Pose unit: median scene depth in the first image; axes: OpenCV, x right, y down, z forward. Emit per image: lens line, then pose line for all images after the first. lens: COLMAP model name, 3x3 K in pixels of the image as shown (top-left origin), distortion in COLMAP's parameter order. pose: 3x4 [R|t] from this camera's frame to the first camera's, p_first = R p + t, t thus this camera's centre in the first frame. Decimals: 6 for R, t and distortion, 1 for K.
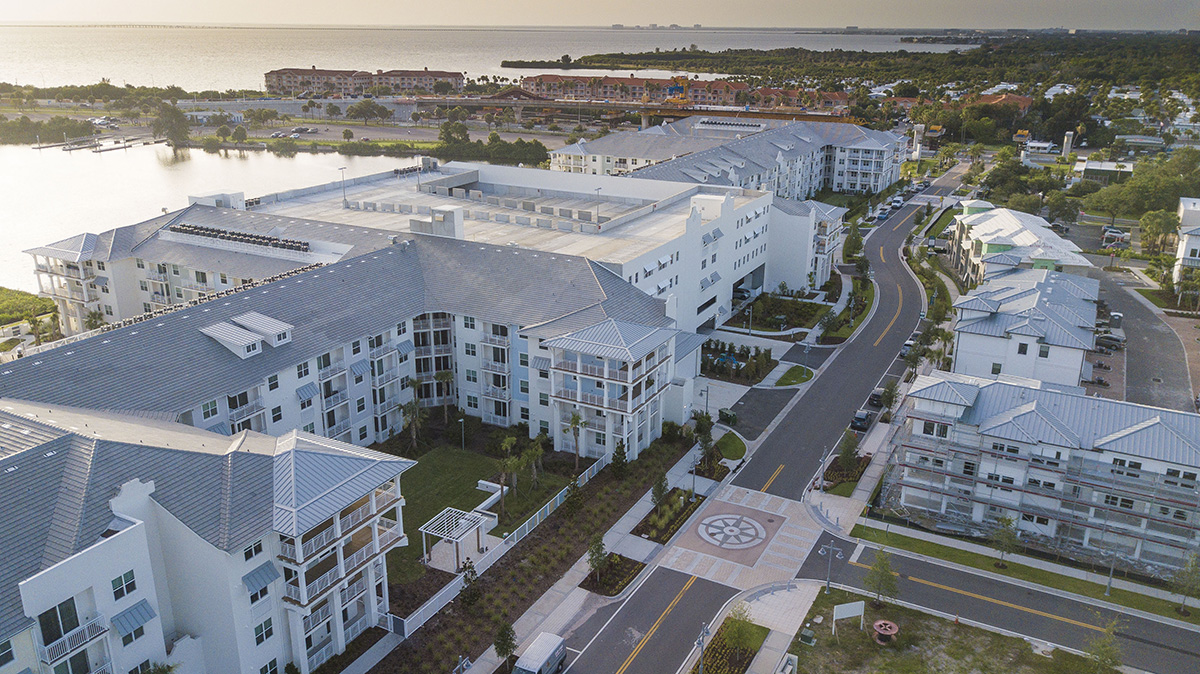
lens RADIAL K [[926.7, 0, 600.0], [0, 926.7, 337.0], [0, 0, 1]] dist [0.014472, -0.007208]
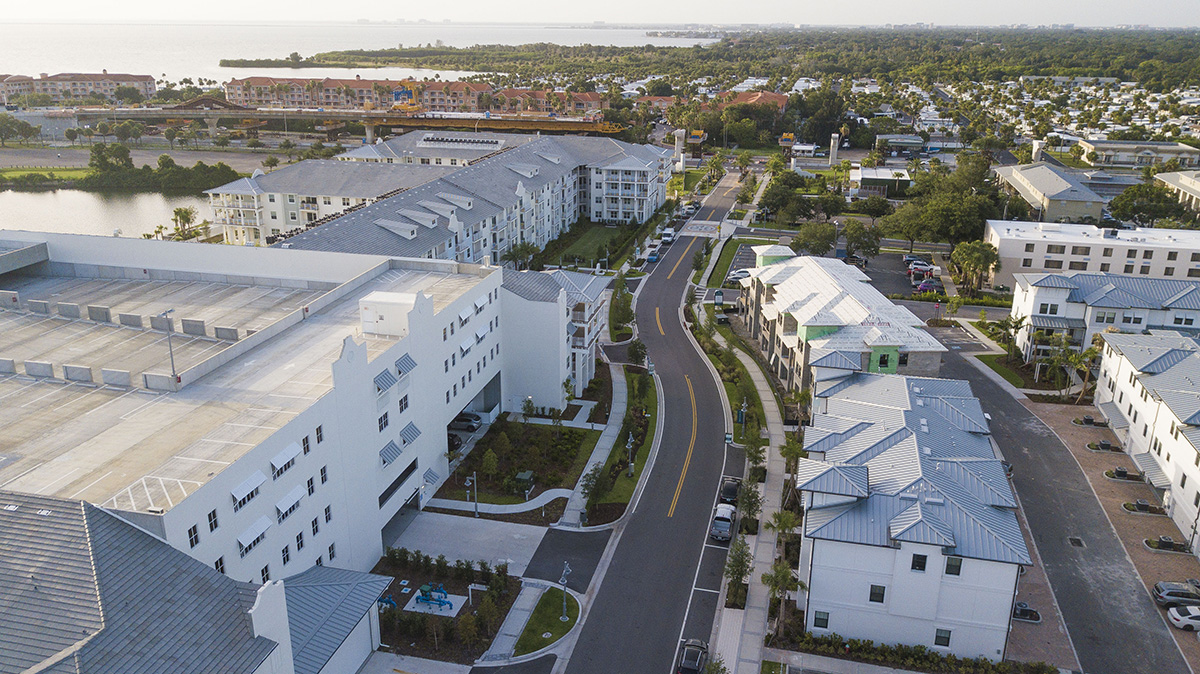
lens RADIAL K [[926.7, 0, 600.0], [0, 926.7, 337.0], [0, 0, 1]] dist [0.014472, -0.007208]
pose [[0.968181, -0.082225, 0.236359, 0.053807], [0.081052, 0.996602, 0.014689, -0.062857], [-0.236763, 0.004936, 0.971555, 0.193547]]
